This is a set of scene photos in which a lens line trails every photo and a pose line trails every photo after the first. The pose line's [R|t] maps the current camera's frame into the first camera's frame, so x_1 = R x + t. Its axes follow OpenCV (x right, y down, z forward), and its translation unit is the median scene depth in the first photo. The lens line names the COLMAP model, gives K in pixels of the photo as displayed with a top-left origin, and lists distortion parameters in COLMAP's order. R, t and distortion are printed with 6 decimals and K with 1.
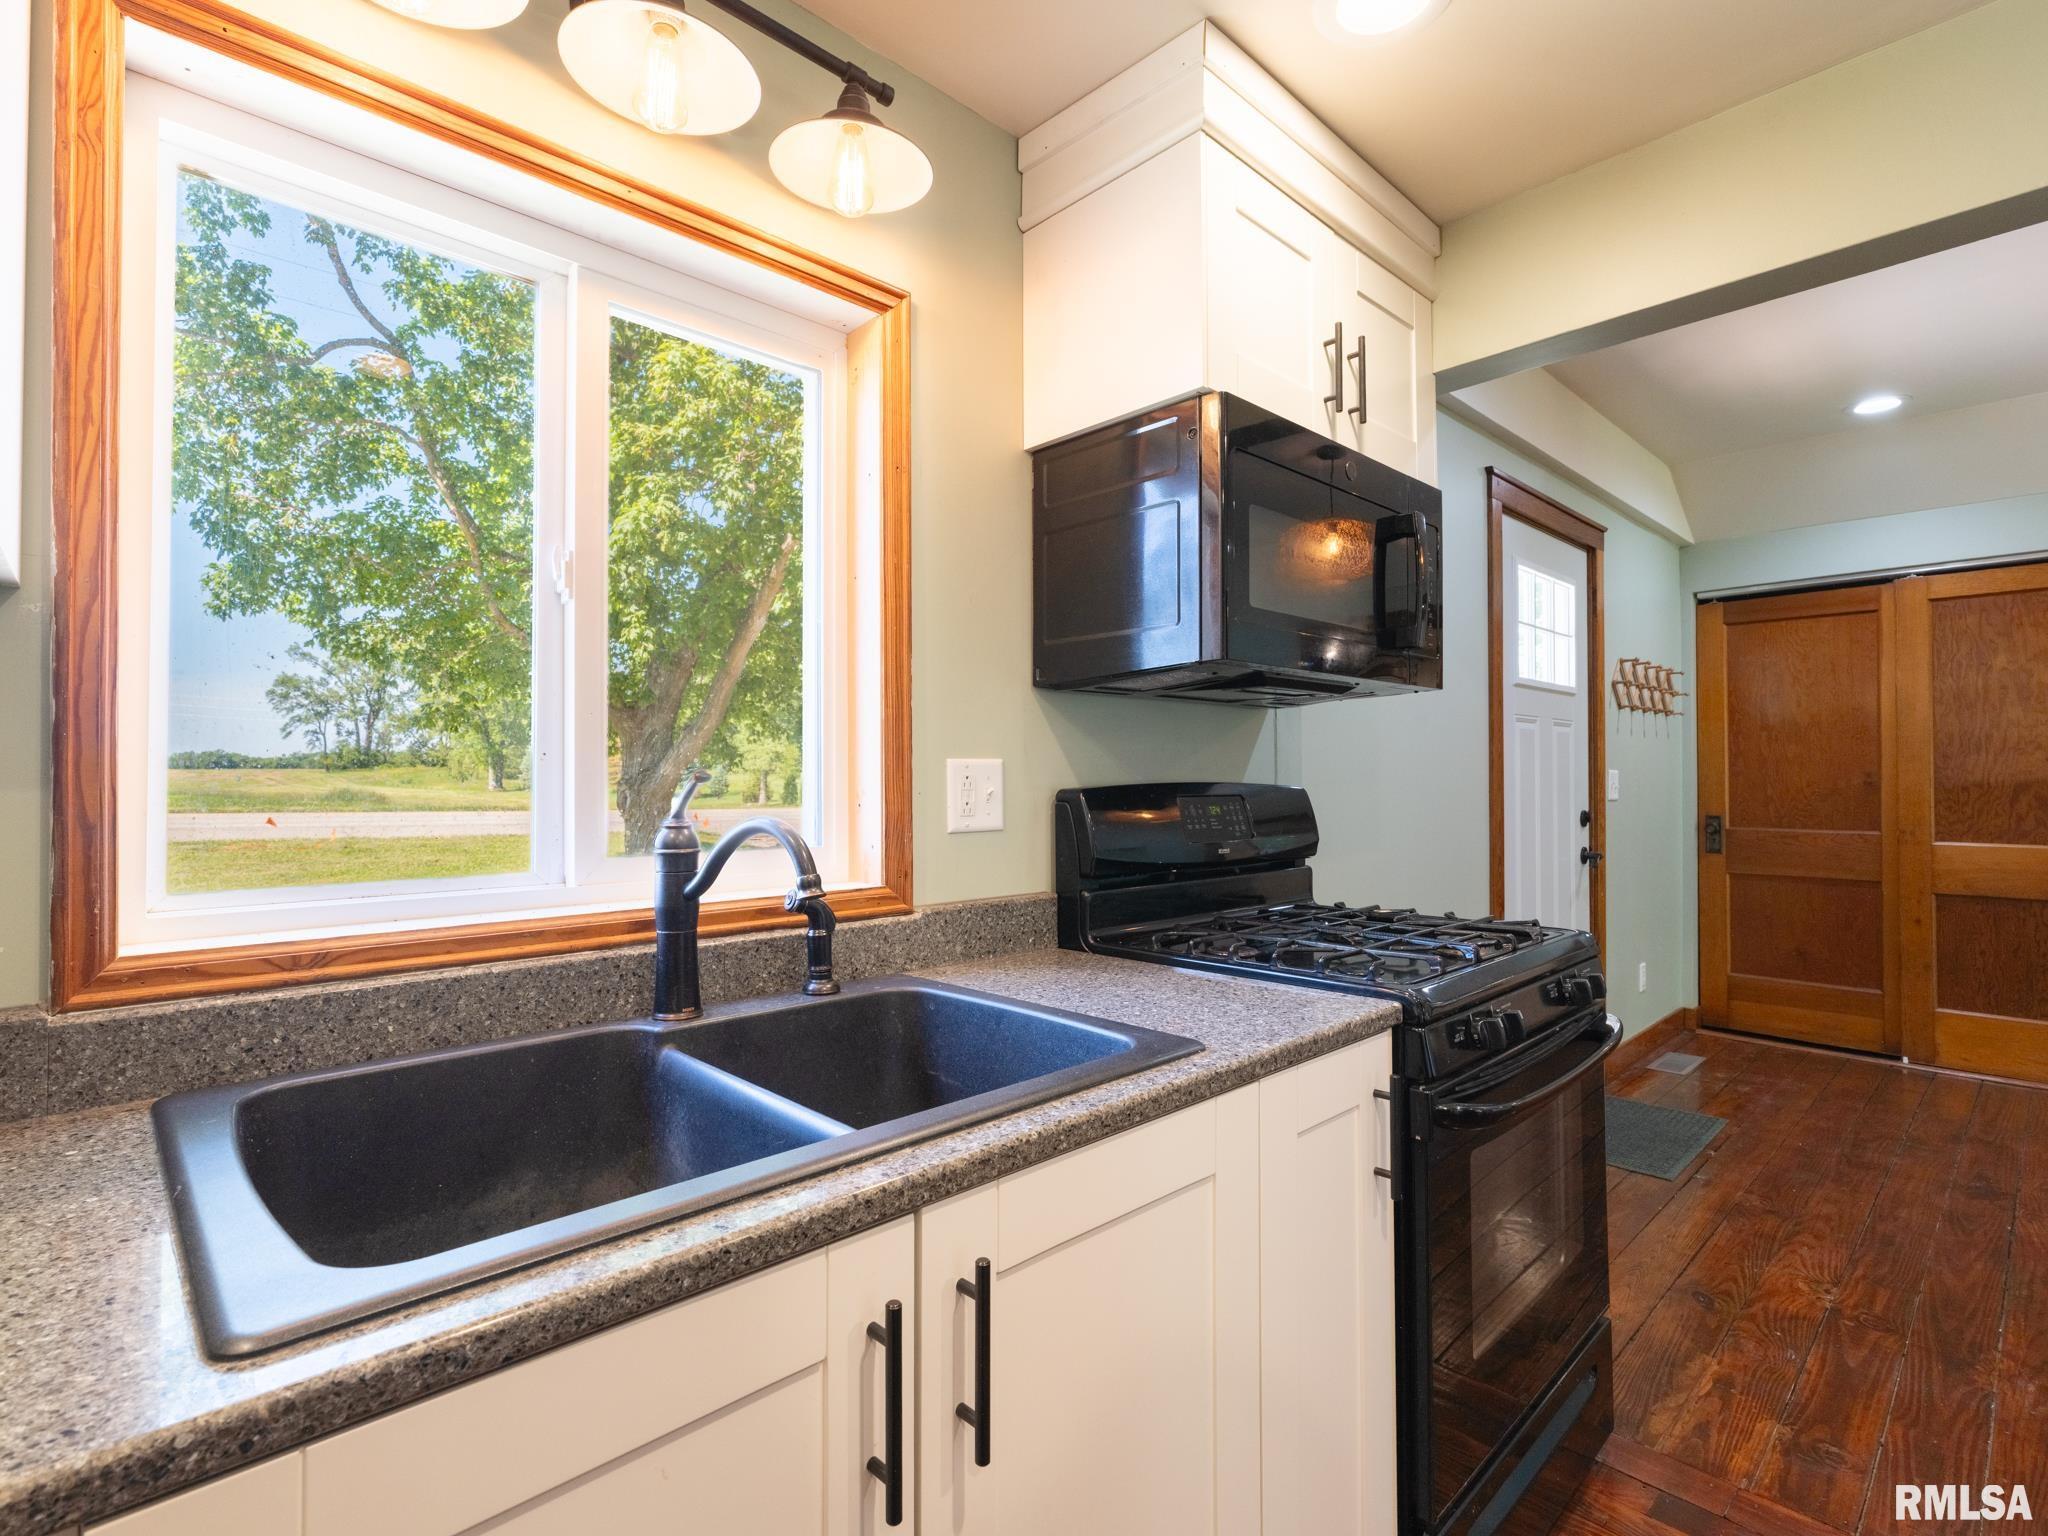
lens RADIAL K [[977.2, 0, 1004.4], [0, 977.2, 767.1], [0, 0, 1]] dist [-0.000867, 0.000245]
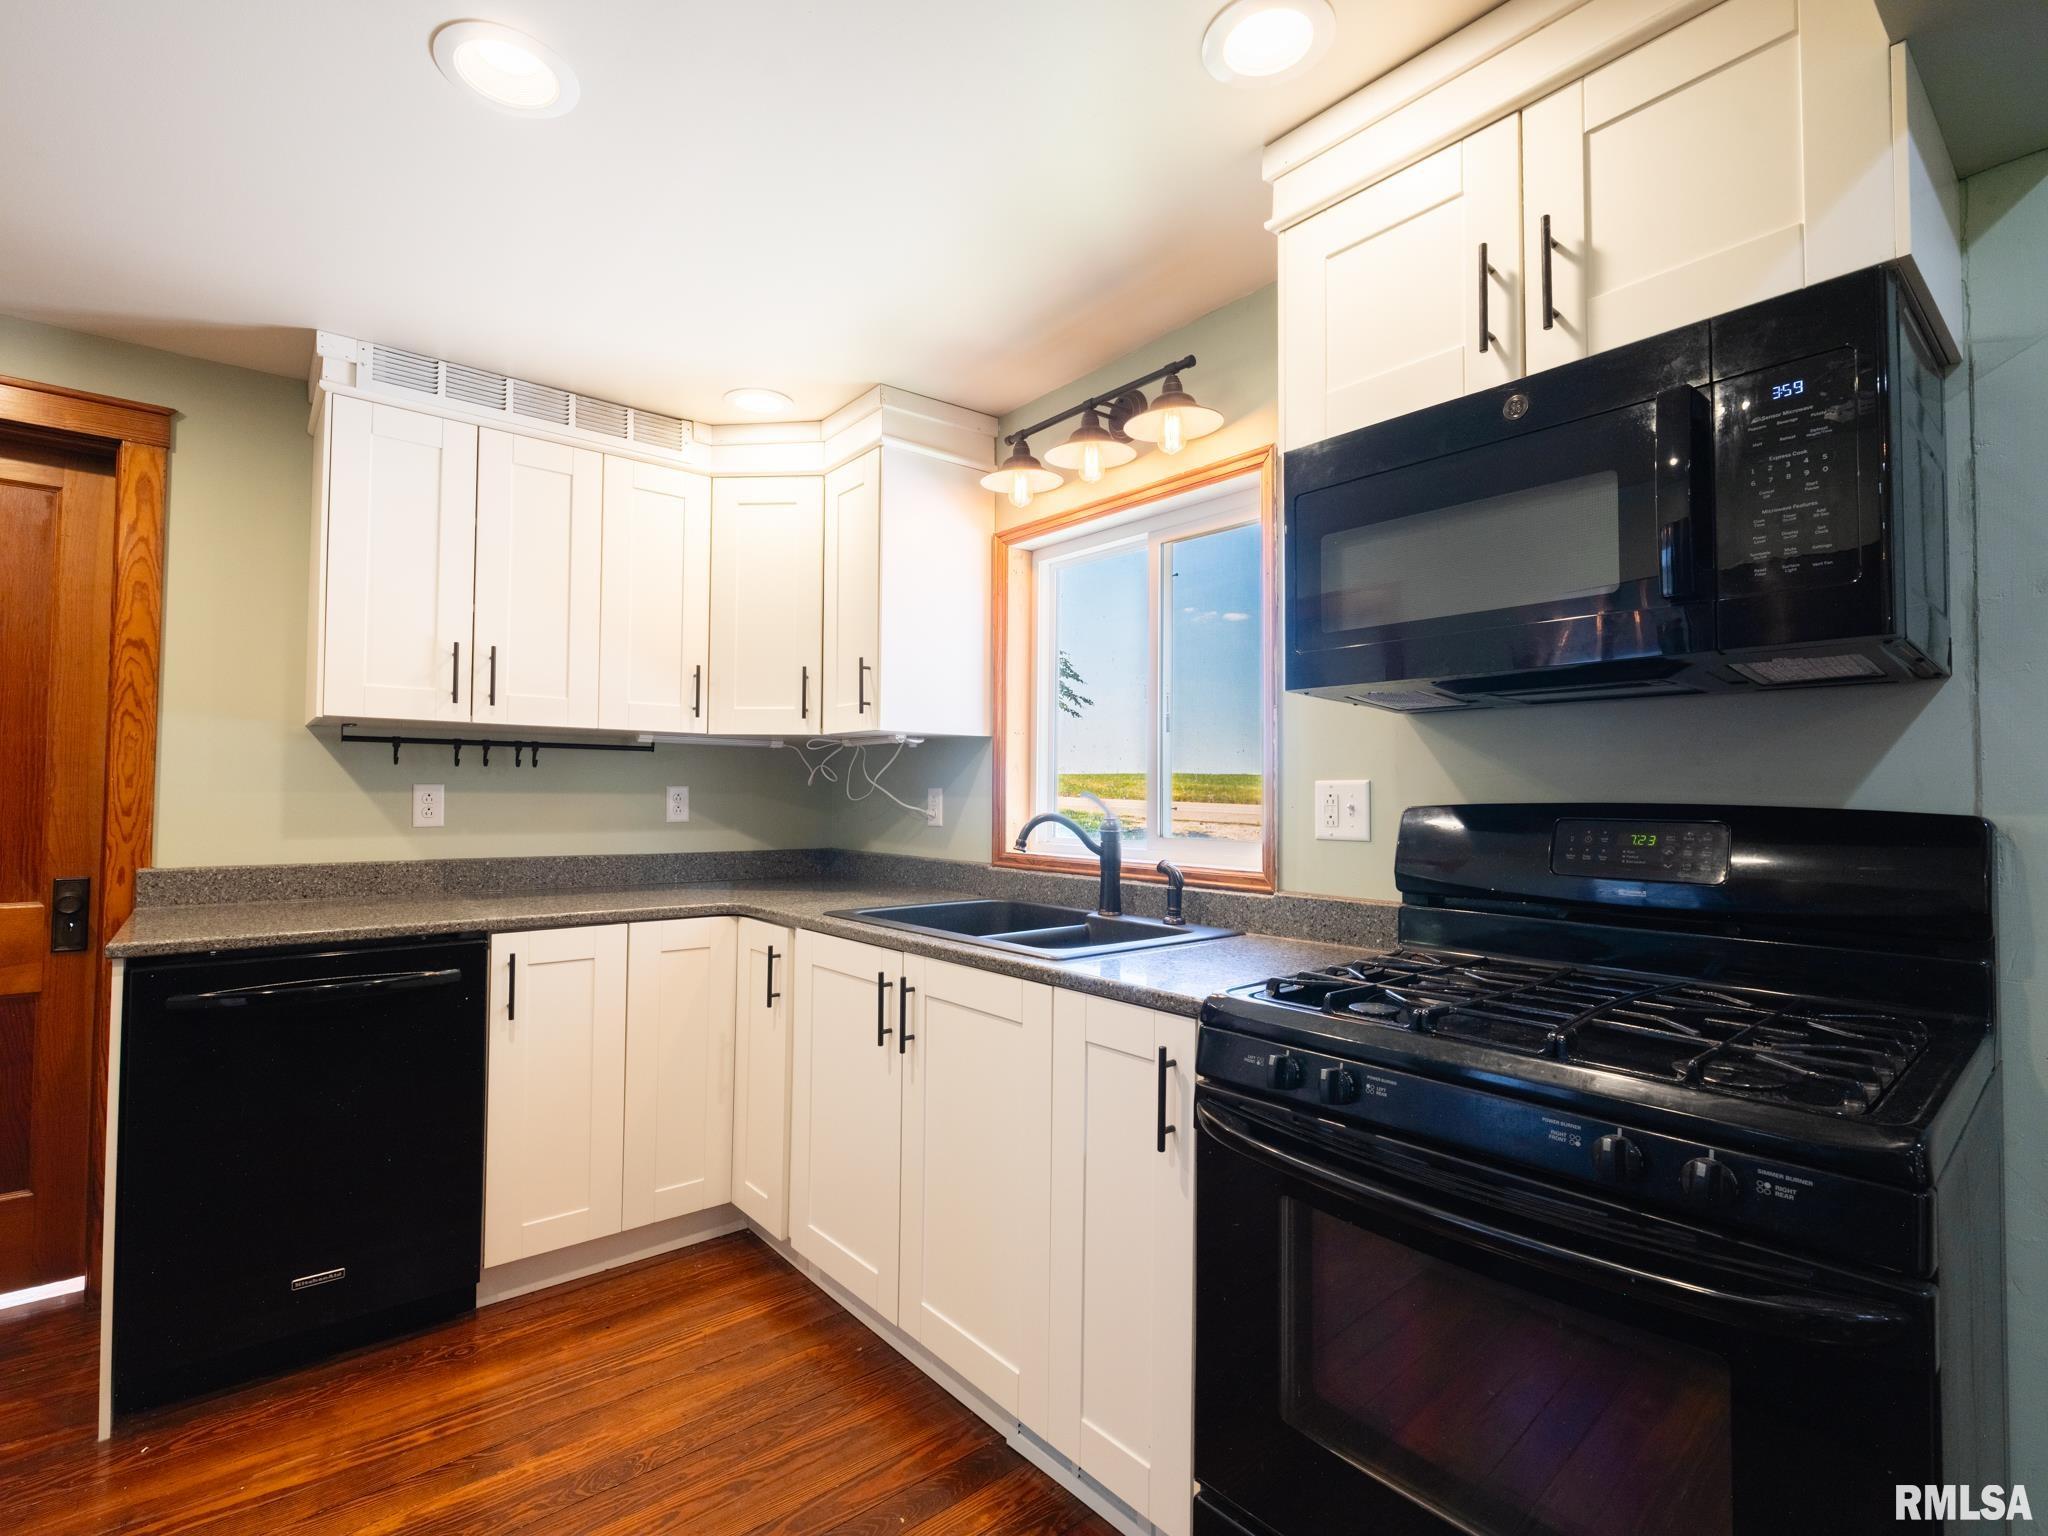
lens RADIAL K [[977.2, 0, 1013.3], [0, 977.2, 765.3], [0, 0, 1]] dist [-0.000867, 0.000245]
pose [[-0.058273, -0.025222, -0.997982, 0.572172], [0.010439, 0.999611, -0.025872, 0.000161], [0.998246, -0.011926, -0.057987, 0.315069]]
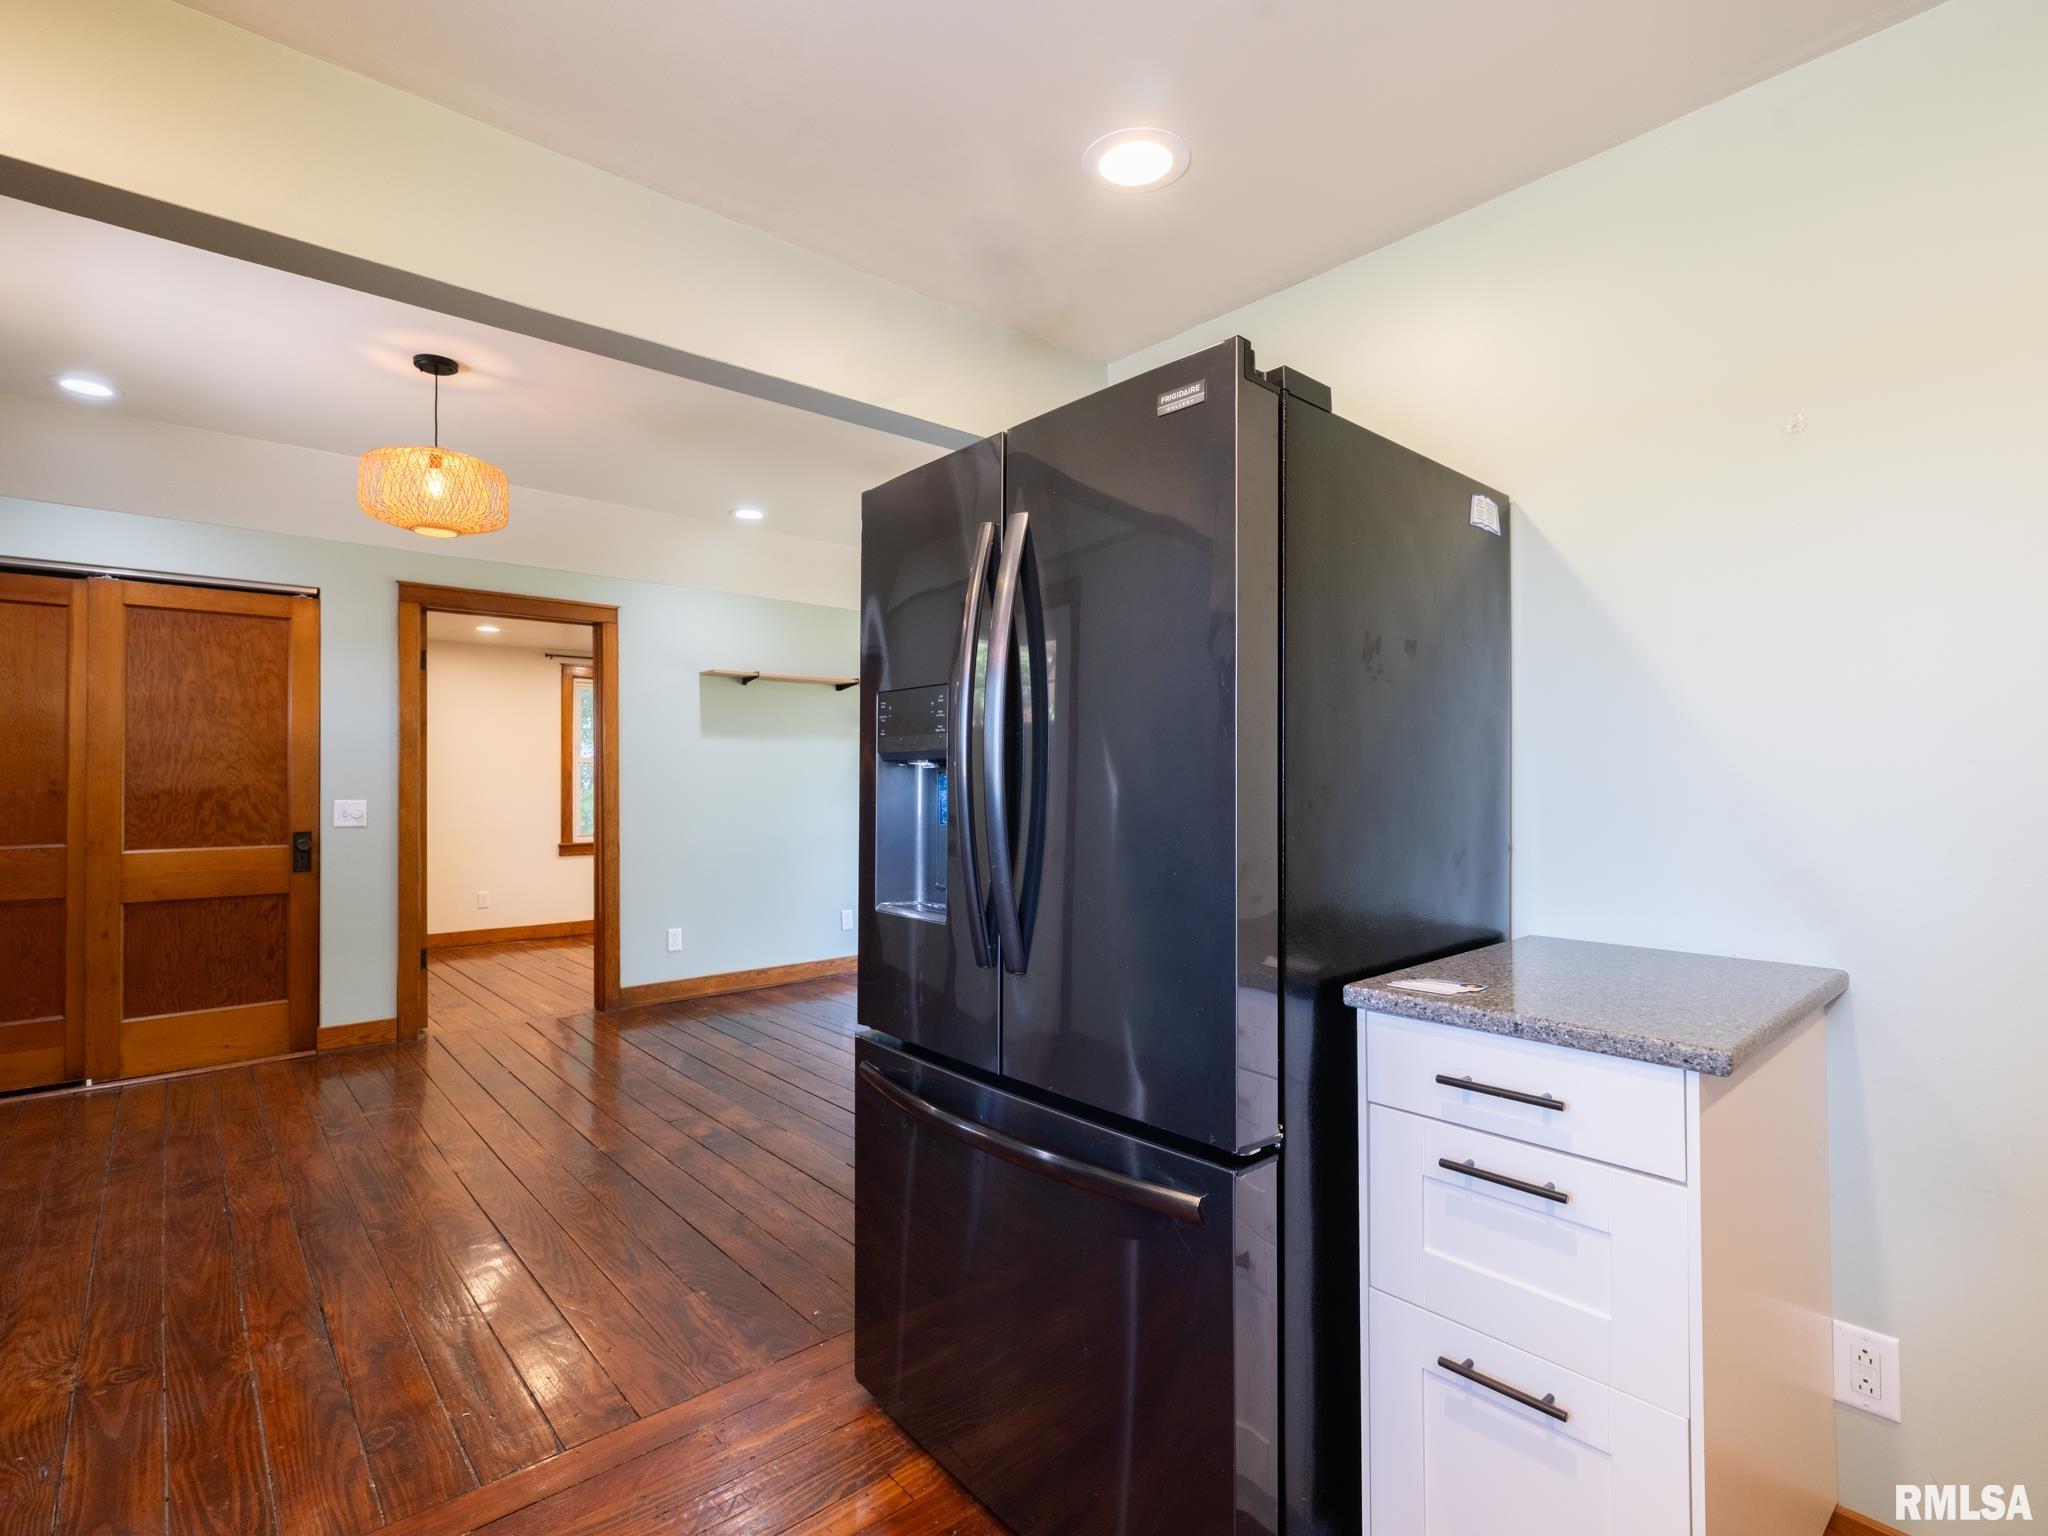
lens RADIAL K [[977.2, 0, 1028.3], [0, 977.2, 764.1], [0, 0, 1]] dist [-0.000867, 0.000245]
pose [[0.019441, 0.016629, 0.999673, -0.017831], [-0.006880, 0.999840, -0.016498, -0.000979], [-0.999787, -0.006557, 0.019552, 0.081812]]
